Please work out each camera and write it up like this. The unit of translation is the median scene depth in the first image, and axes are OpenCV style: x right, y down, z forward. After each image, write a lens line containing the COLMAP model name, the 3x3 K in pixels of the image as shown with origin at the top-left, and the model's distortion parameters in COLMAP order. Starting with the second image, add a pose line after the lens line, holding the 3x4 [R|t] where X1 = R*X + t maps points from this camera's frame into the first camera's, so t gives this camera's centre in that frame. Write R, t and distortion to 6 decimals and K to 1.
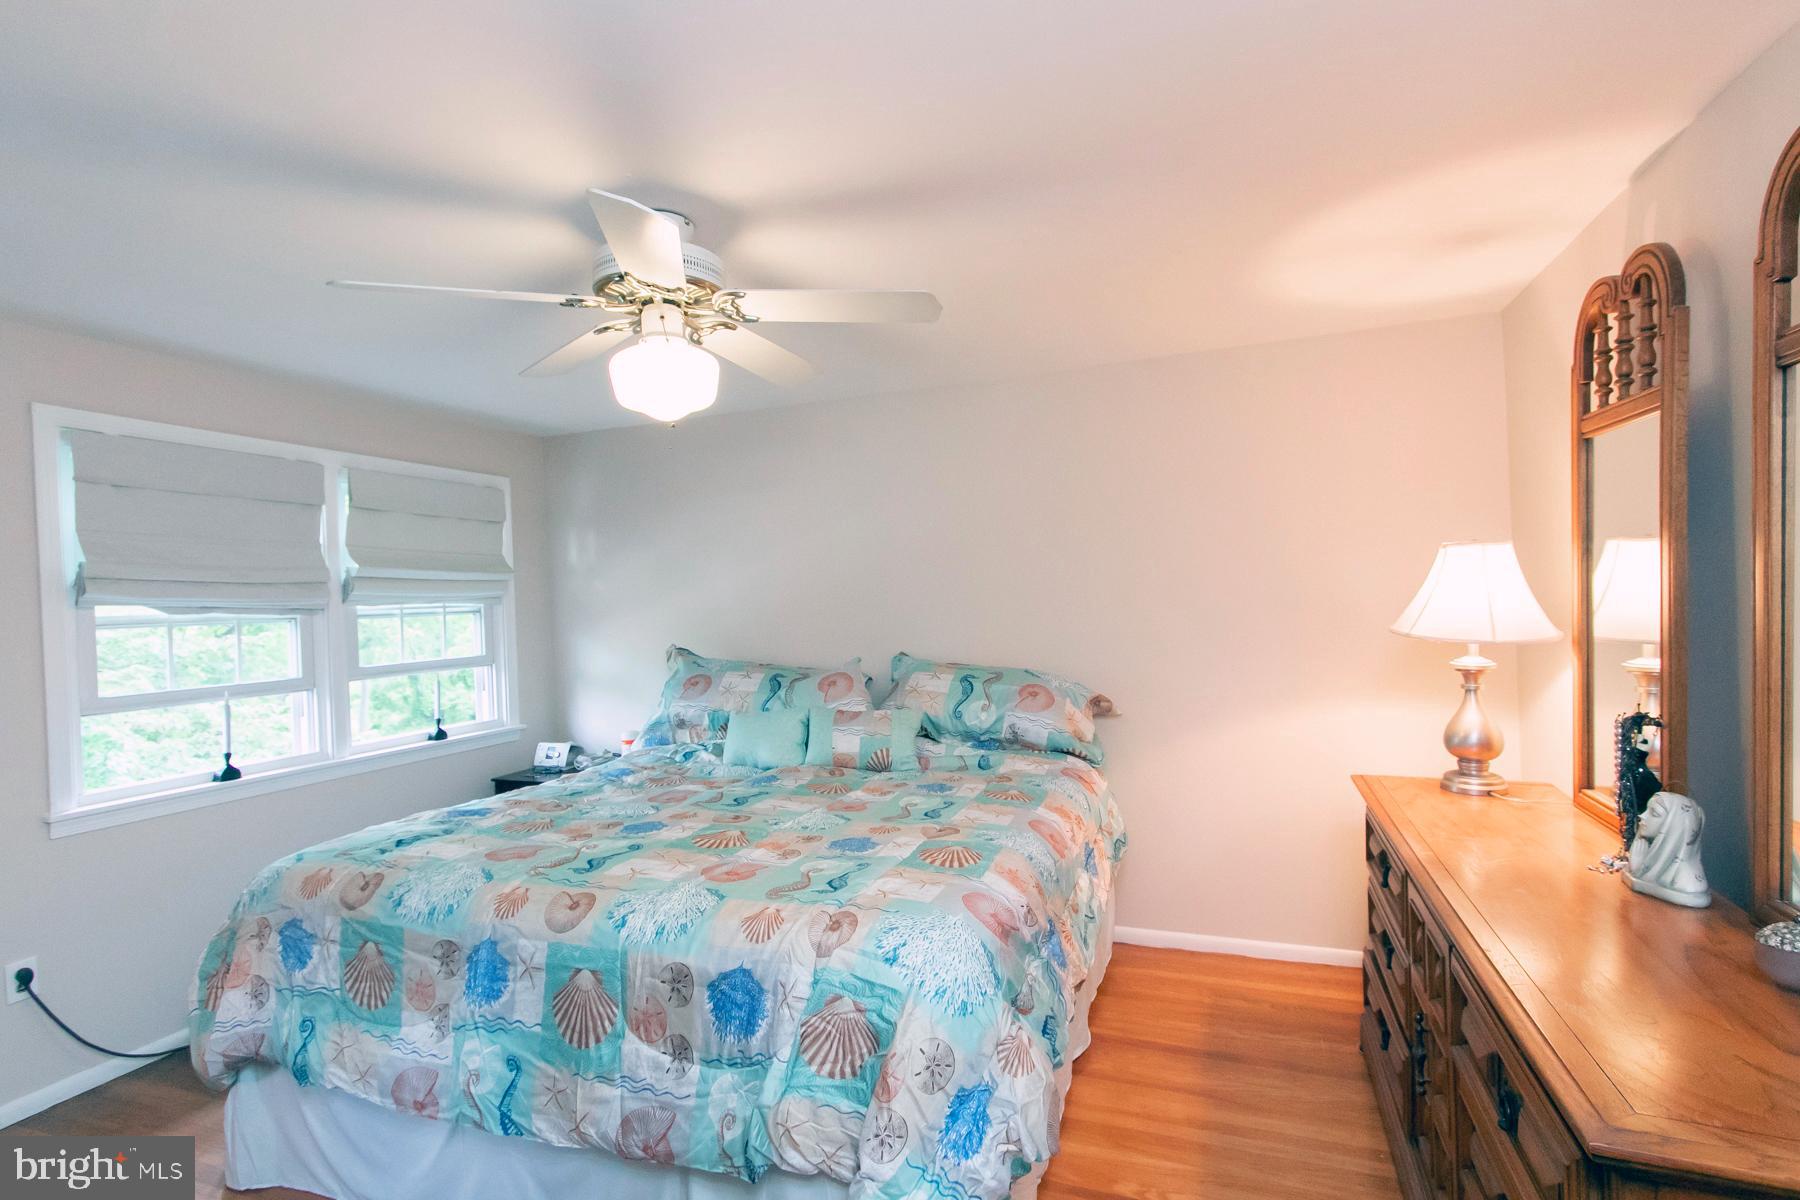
lens RADIAL K [[880.7, 0, 904.8], [0, 880.7, 607.2], [0, 0, 1]] dist [0.012625, 0.001269]
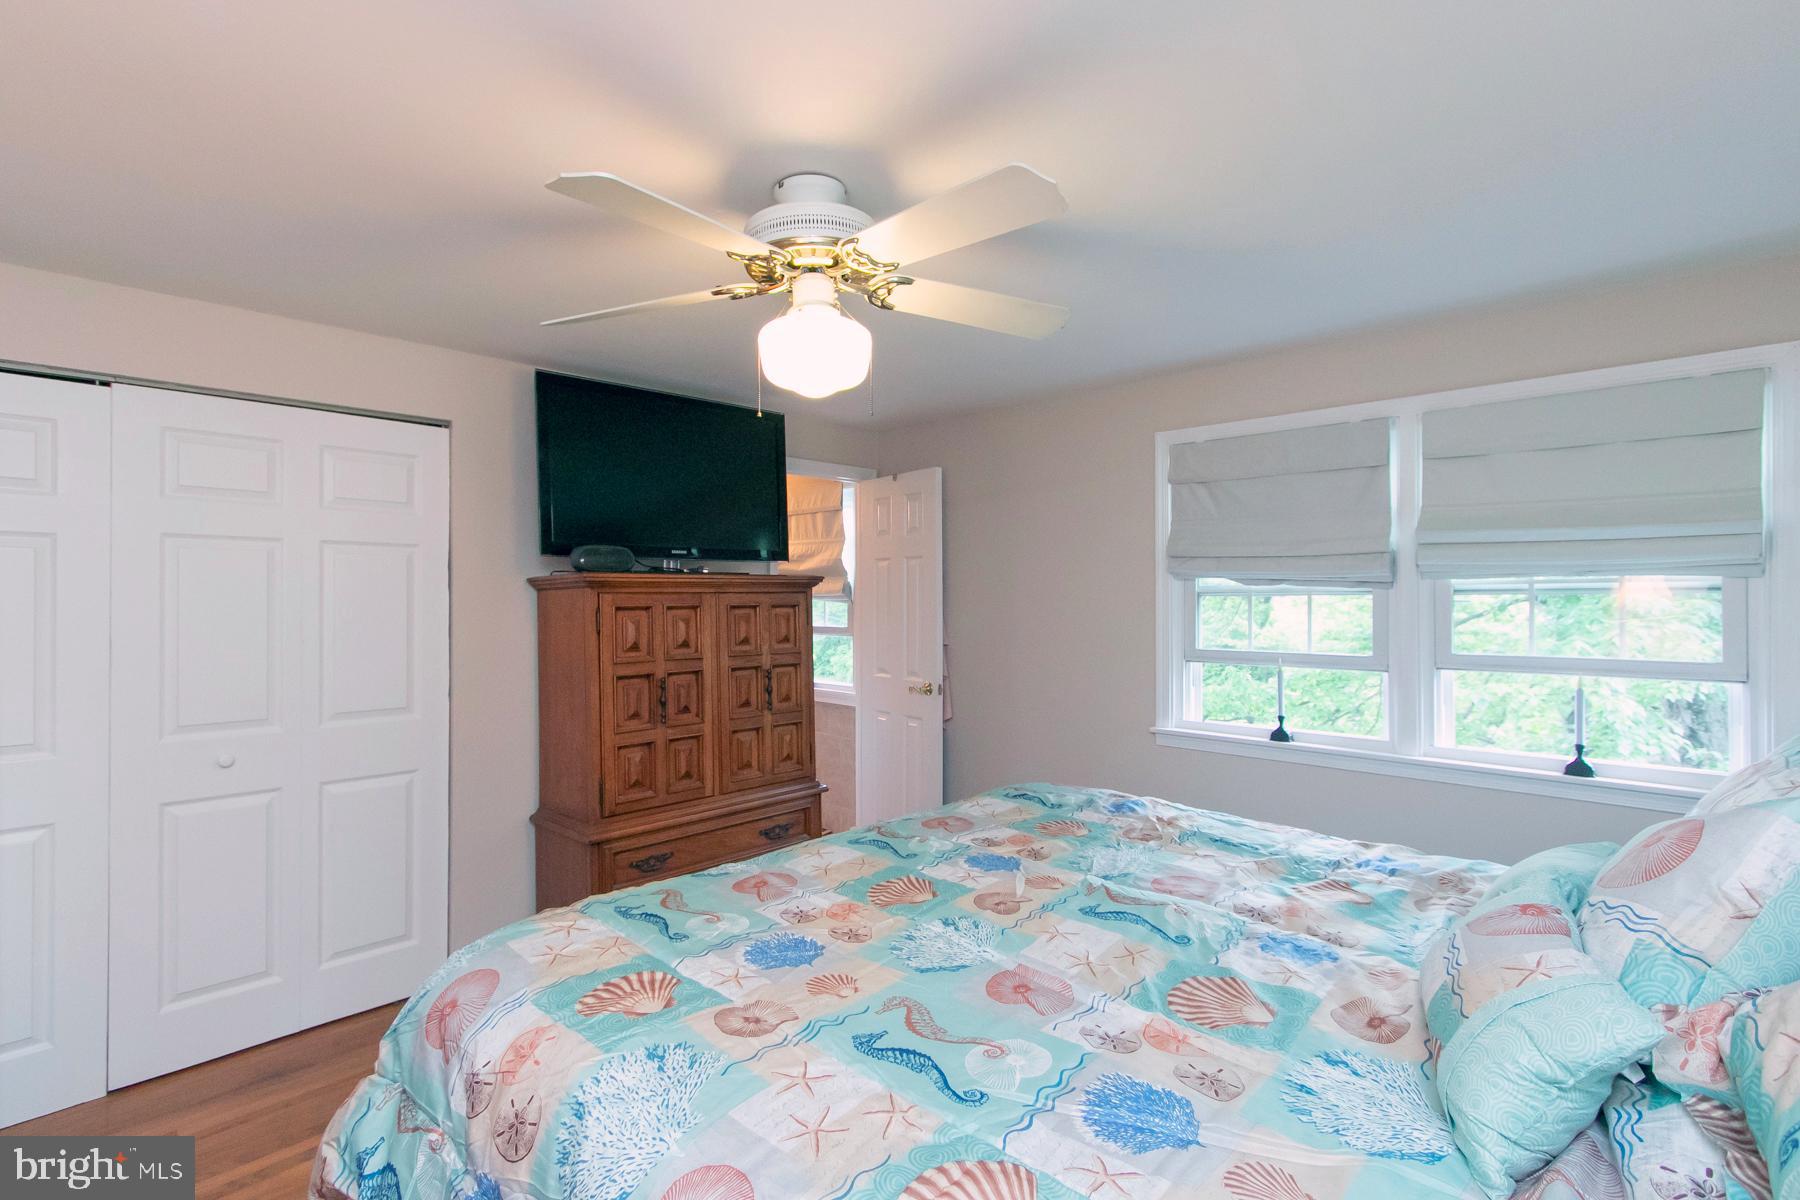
lens RADIAL K [[880.7, 0, 909.9], [0, 880.7, 597.7], [0, 0, 1]] dist [0.012625, 0.001269]
pose [[-0.417757, 0.037630, -0.907779, 0.422010], [0.008814, 0.999263, 0.037366, -0.023672], [0.908516, 0.007609, -0.417780, 1.138280]]
